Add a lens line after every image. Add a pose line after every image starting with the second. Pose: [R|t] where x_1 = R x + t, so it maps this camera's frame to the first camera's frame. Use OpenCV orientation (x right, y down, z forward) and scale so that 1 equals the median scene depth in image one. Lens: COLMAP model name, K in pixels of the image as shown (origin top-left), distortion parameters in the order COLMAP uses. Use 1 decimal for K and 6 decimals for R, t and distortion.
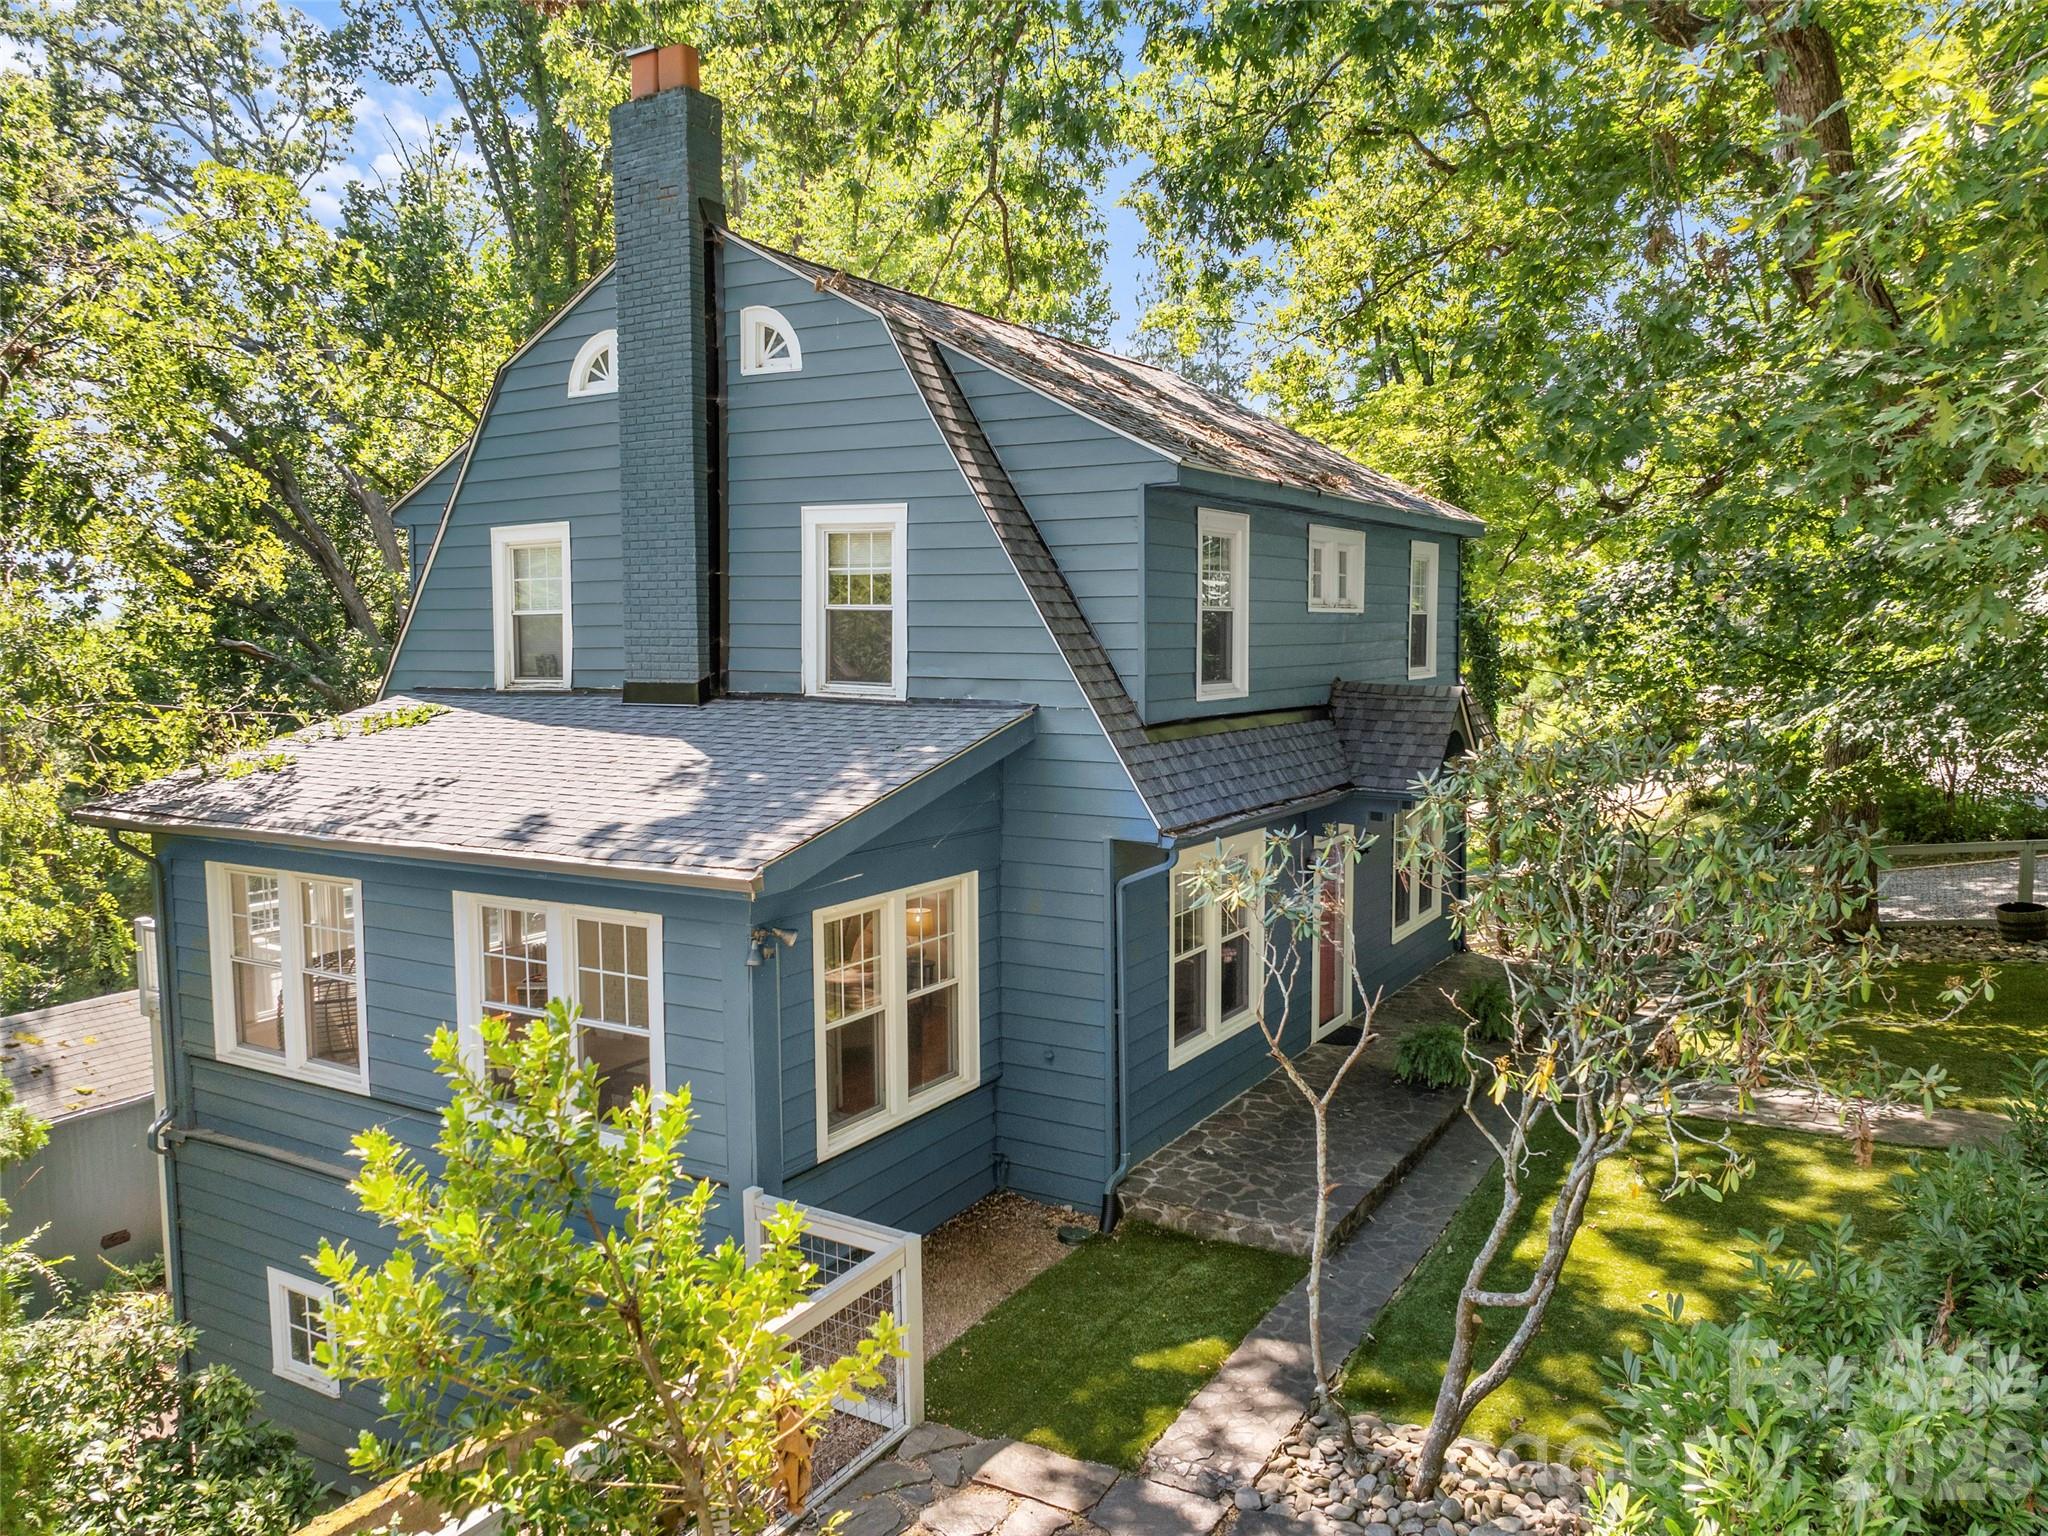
lens RADIAL K [[1552.3, 0, 1023.0], [0, 1552.3, 764.3], [0, 0, 1]] dist [-0.026964, -0.004024]
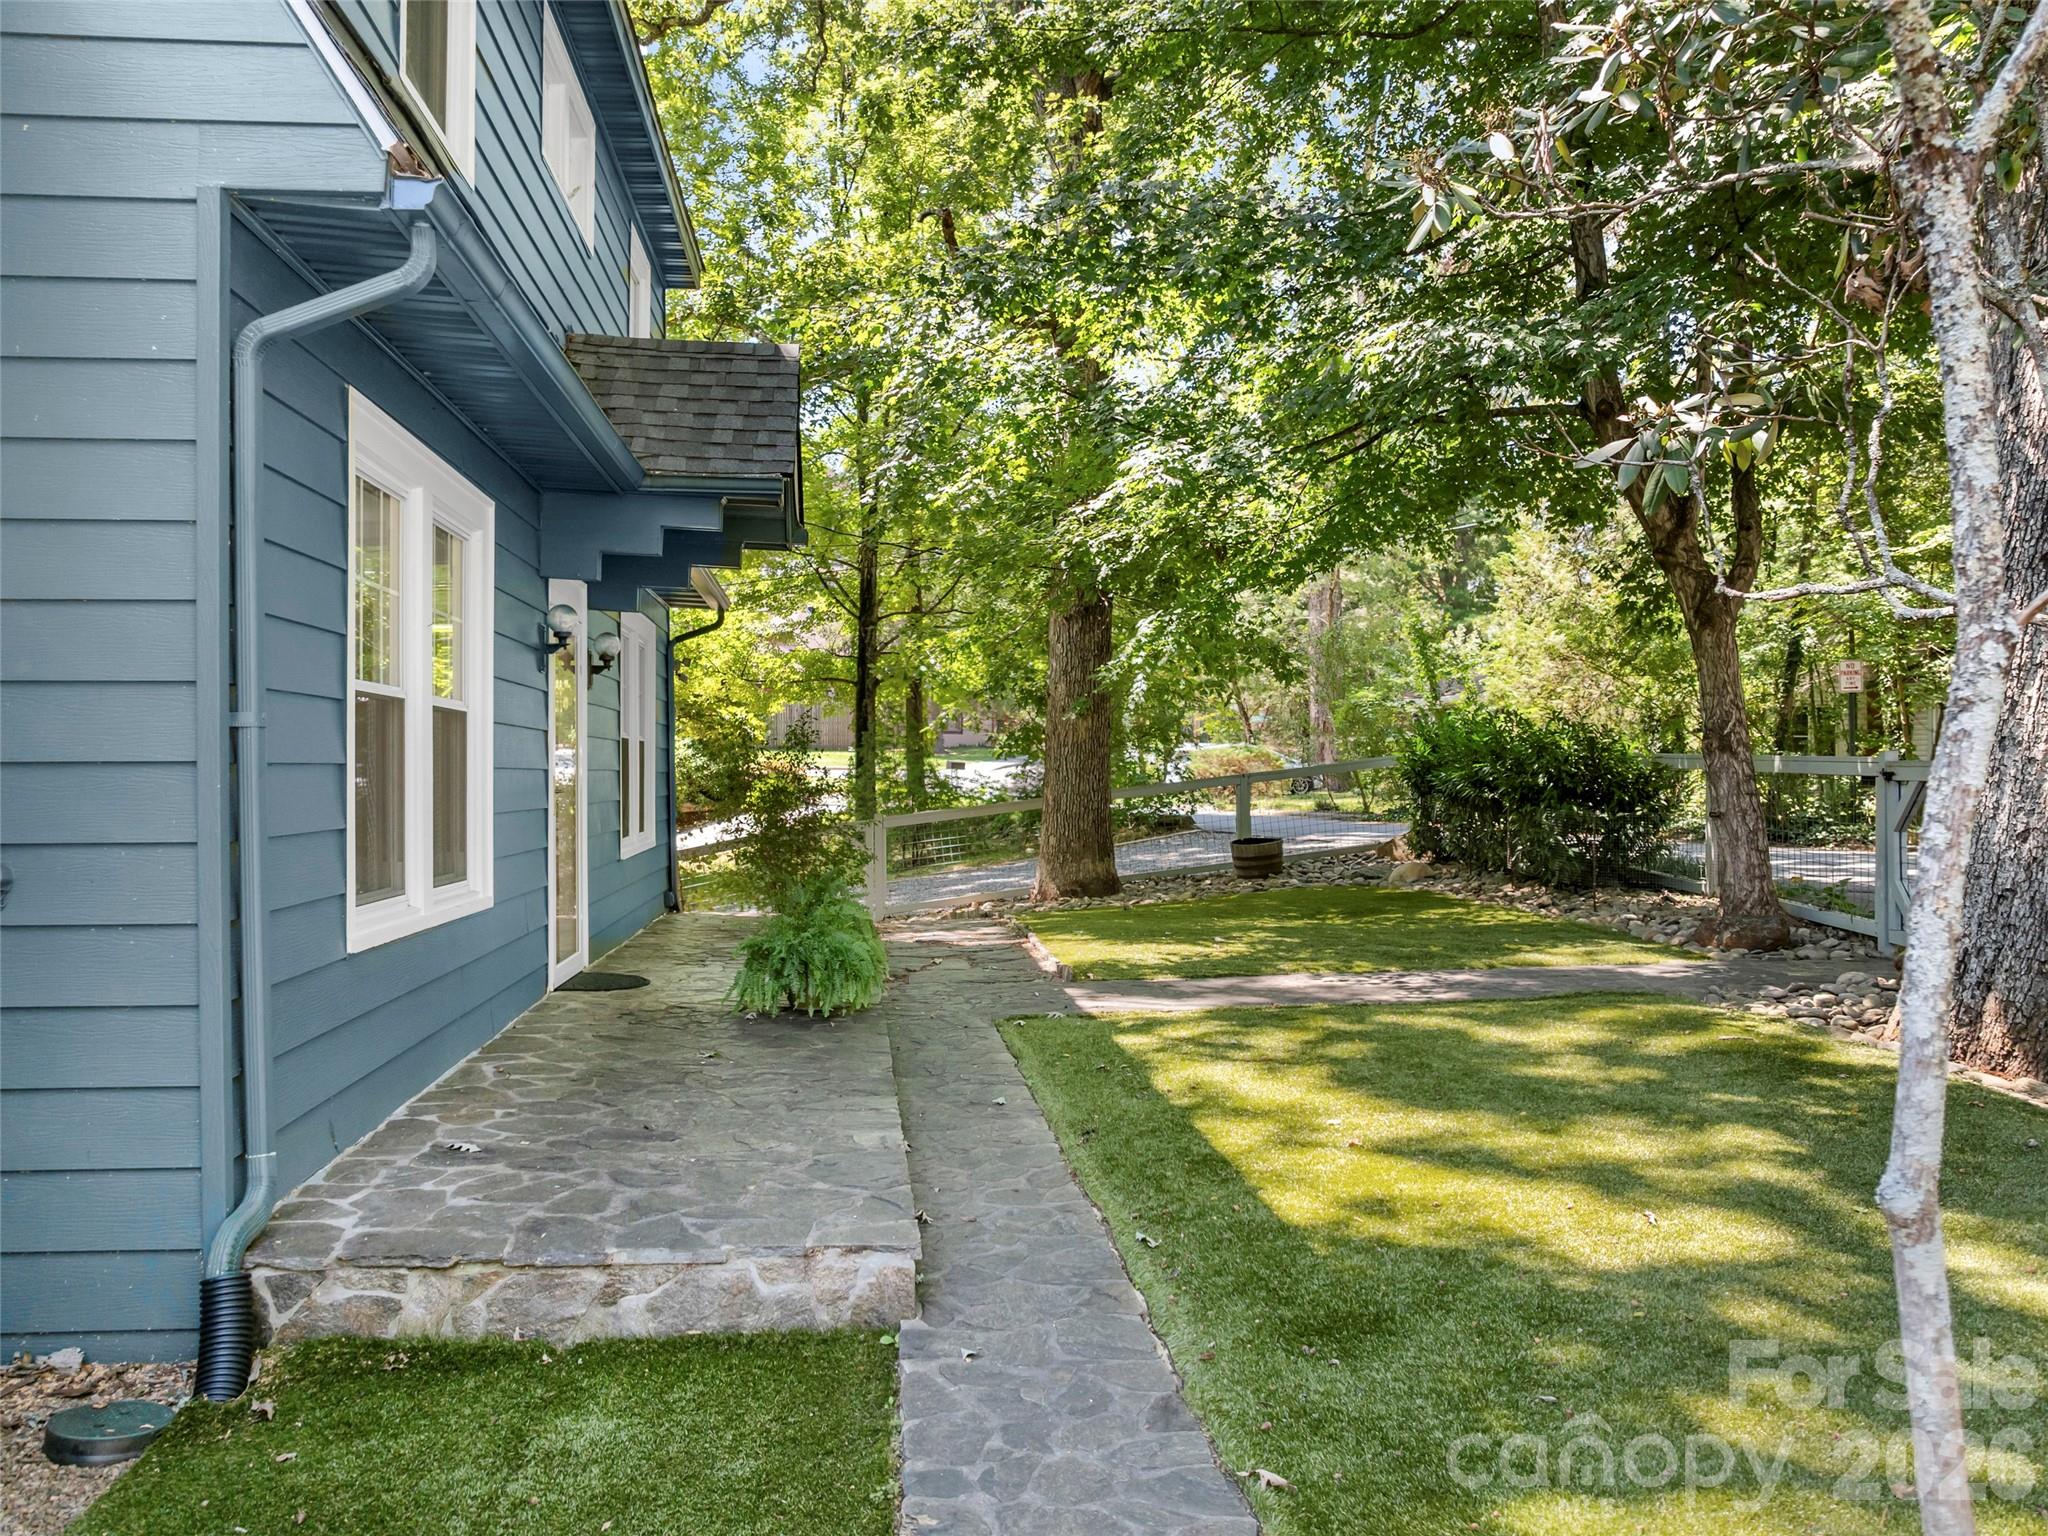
lens RADIAL K [[1552.3, 0, 1026.4], [0, 1552.3, 766.4], [0, 0, 1]] dist [-0.026964, -0.004024]
pose [[0.794161, 0.009794, 0.607628, -0.006793], [0.047615, 0.995794, -0.078282, 0.205423], [-0.605839, 0.091100, 0.790355, 0.638872]]
